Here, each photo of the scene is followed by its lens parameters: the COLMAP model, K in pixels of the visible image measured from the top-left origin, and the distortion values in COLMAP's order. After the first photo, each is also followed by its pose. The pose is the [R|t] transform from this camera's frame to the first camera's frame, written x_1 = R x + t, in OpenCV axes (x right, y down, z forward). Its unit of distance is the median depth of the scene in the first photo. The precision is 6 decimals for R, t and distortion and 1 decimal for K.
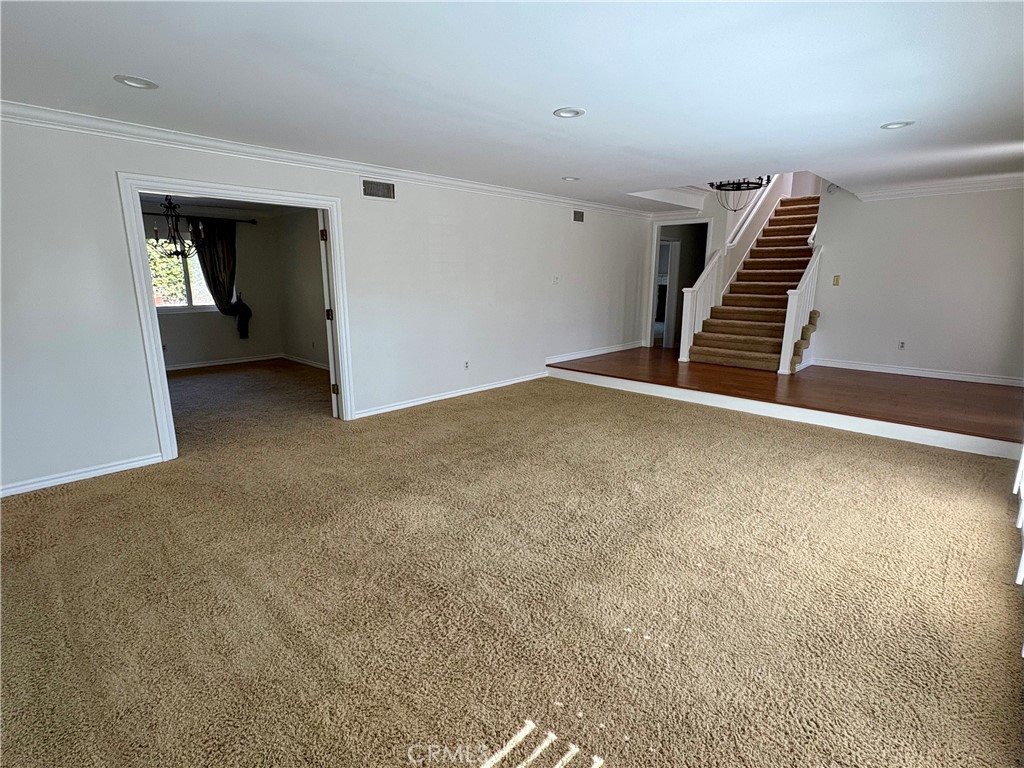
lens RADIAL K [[507.3, 0, 508.5], [0, 507.3, 385.6], [0, 0, 1]] dist [-0.001151, 0.000033]
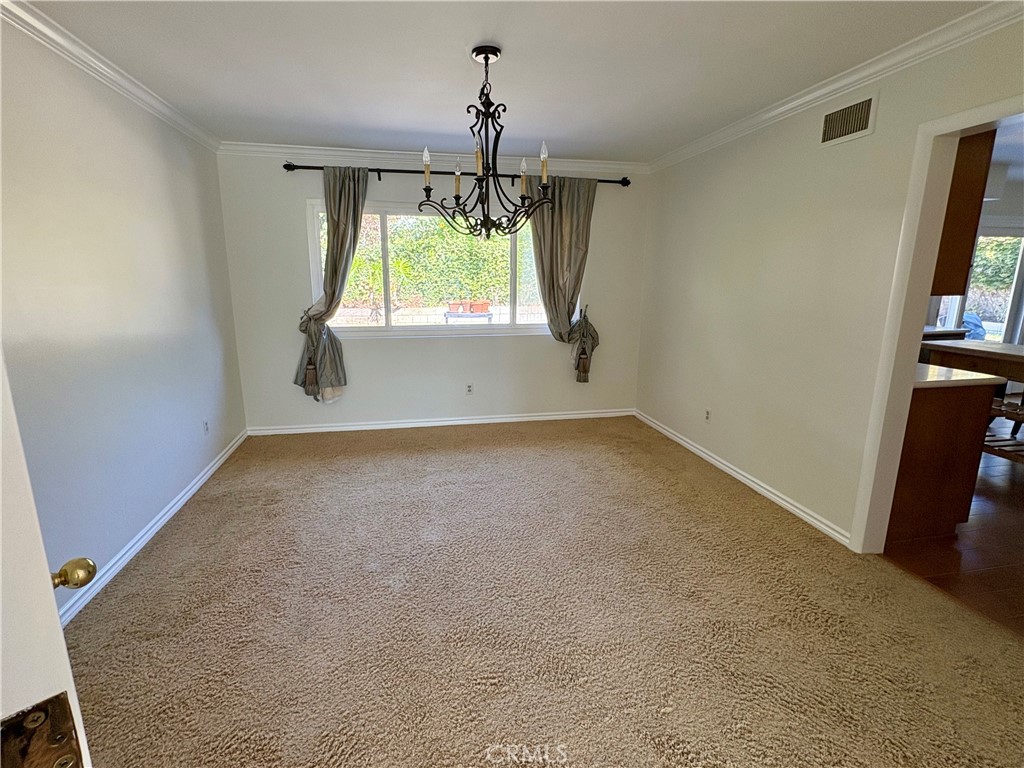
lens RADIAL K [[507.3, 0, 511.9], [0, 507.3, 383.5], [0, 0, 1]] dist [-0.001151, 0.000033]
pose [[0.834162, 0.121578, -0.537952, -0.274250], [-0.124345, 0.991745, 0.031322, -0.101319], [0.537319, 0.040764, 0.842394, 0.461105]]
